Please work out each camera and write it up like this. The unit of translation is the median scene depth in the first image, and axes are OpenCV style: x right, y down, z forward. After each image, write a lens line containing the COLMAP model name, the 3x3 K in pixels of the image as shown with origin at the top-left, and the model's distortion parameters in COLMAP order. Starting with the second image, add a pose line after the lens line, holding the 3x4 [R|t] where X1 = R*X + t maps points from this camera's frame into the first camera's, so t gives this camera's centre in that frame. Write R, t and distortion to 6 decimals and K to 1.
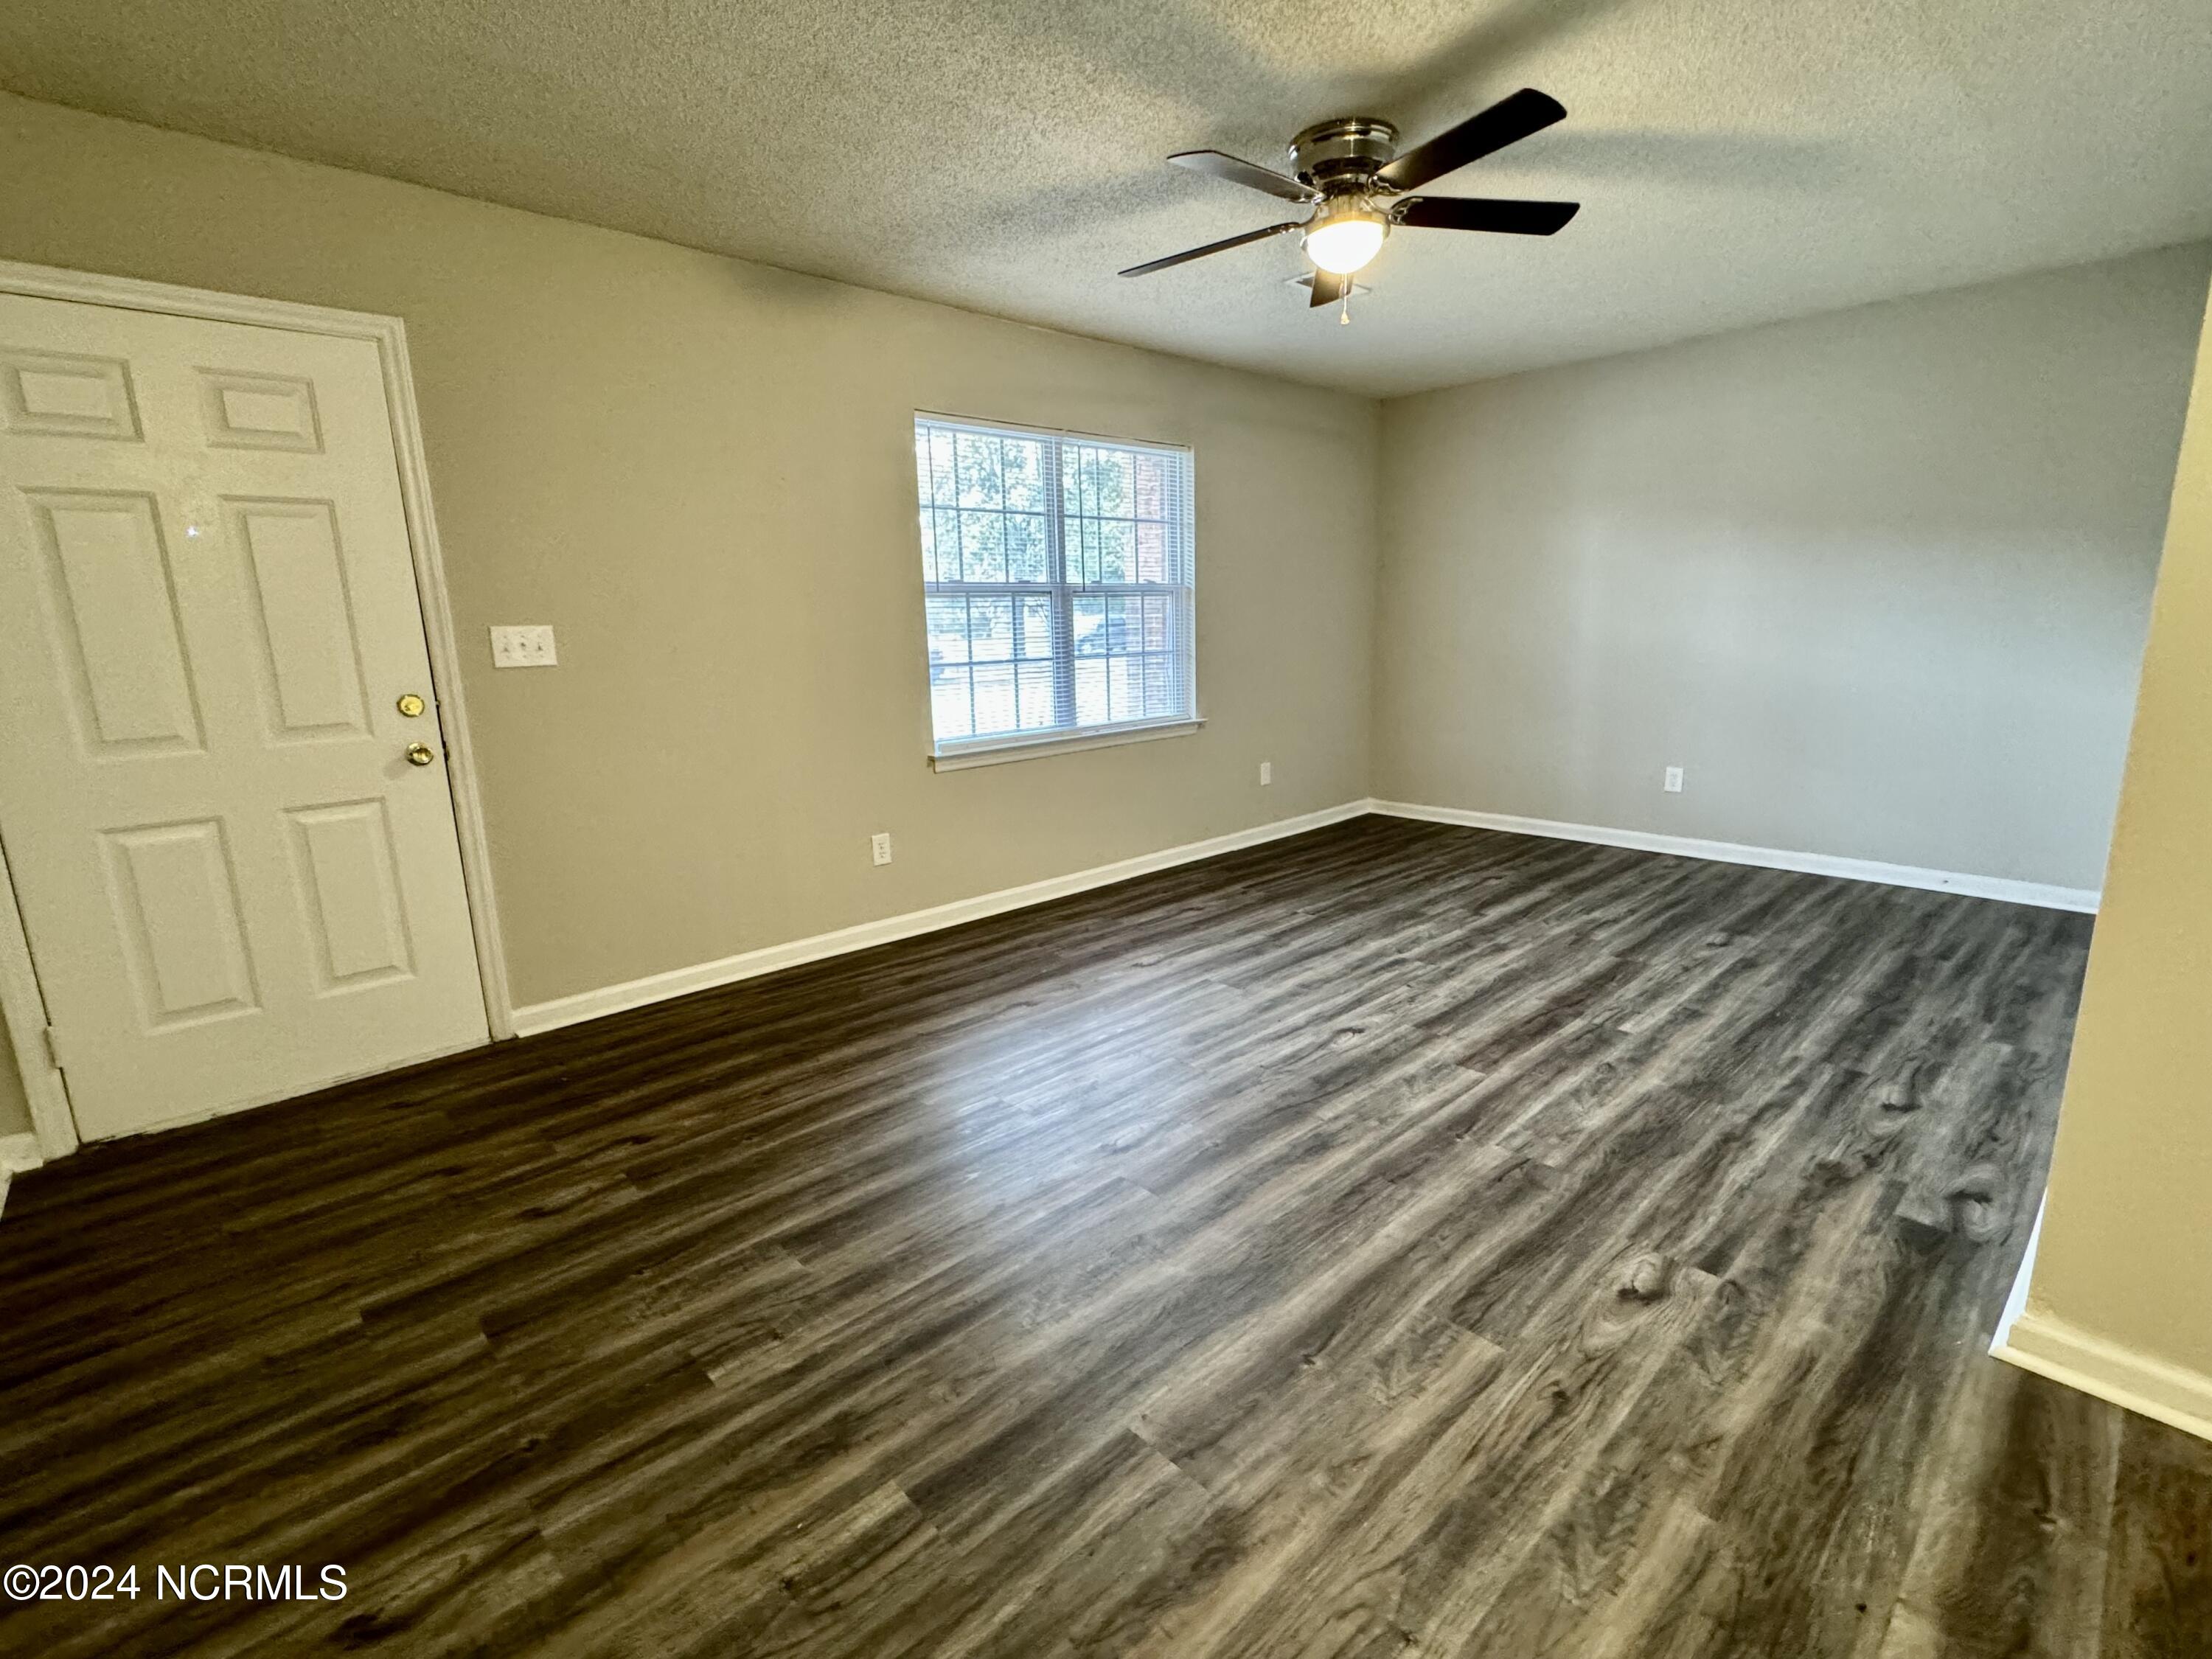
lens RADIAL K [[988.9, 0, 1105.0], [0, 988.9, 882.8], [0, 0, 1]] dist [0.000549, -0.000029]
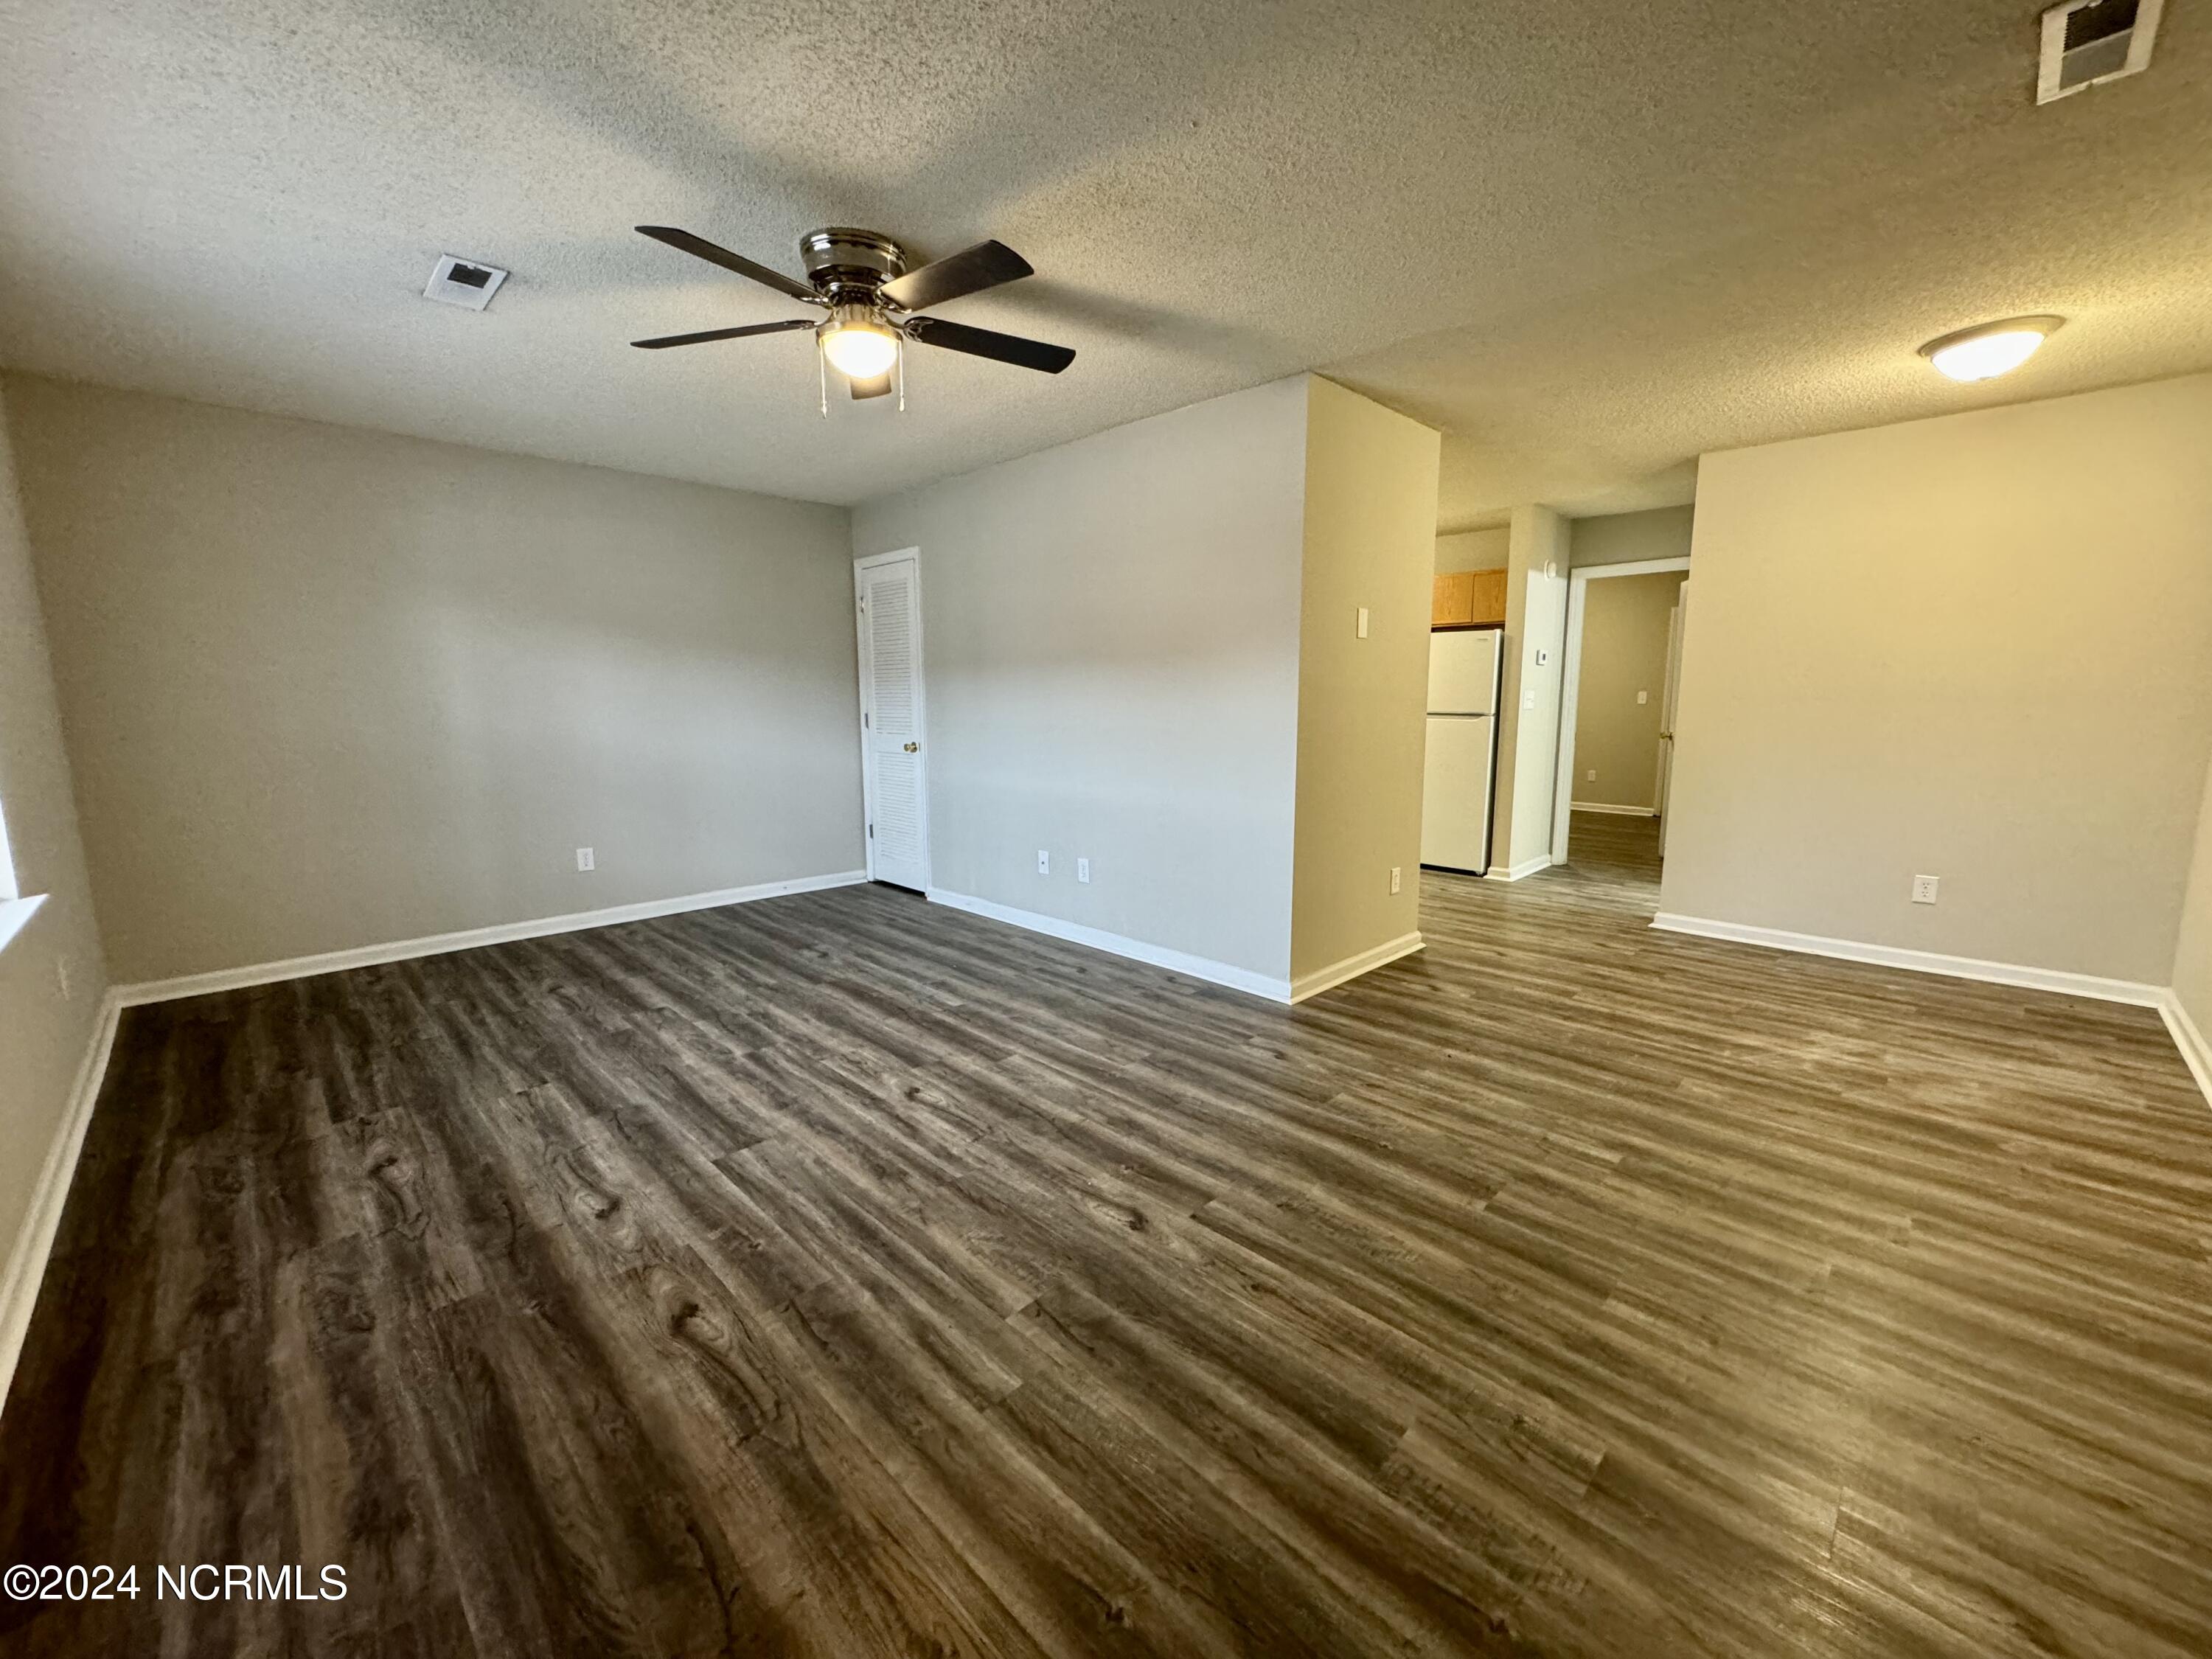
lens RADIAL K [[880.7, 0, 1106.0], [0, 880.7, 829.5], [0, 0, 1]] dist [-0.001256, 0.000505]
pose [[-0.035343, -0.127296, 0.991235, -0.626821], [0.262322, 0.955894, 0.132111, -0.181426], [-0.964333, 0.264692, -0.000392, 0.704096]]
